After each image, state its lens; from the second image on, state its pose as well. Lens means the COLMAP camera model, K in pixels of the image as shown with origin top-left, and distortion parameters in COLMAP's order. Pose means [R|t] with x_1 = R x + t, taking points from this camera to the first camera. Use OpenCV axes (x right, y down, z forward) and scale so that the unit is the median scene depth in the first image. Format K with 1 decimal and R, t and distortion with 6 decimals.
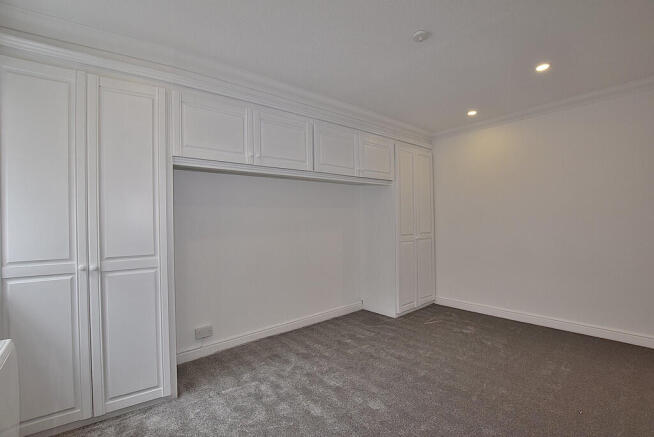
lens RADIAL K [[308.1, 0, 329.8], [0, 308.1, 217.4], [0, 0, 1]] dist [-0.001605, -0.000220]
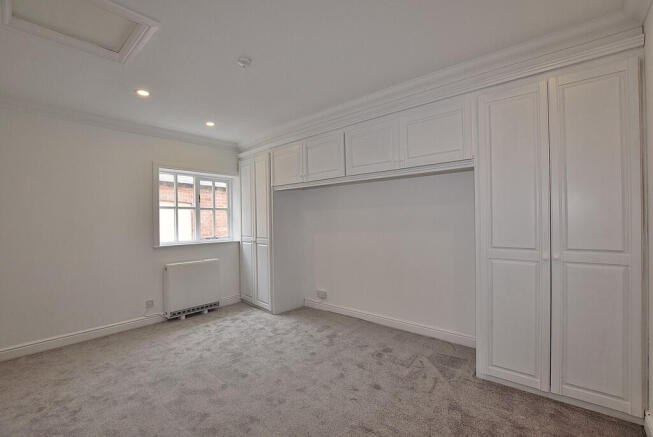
lens RADIAL K [[290.2, 0, 326.5], [0, 290.2, 218.5], [0, 0, 1]] dist [-0.001348, -0.000111]
pose [[0.144764, 0.010039, -0.989415, 0.939672], [0.020771, 0.999697, 0.013182, -0.014393], [0.989248, -0.022459, 0.144511, 0.771811]]
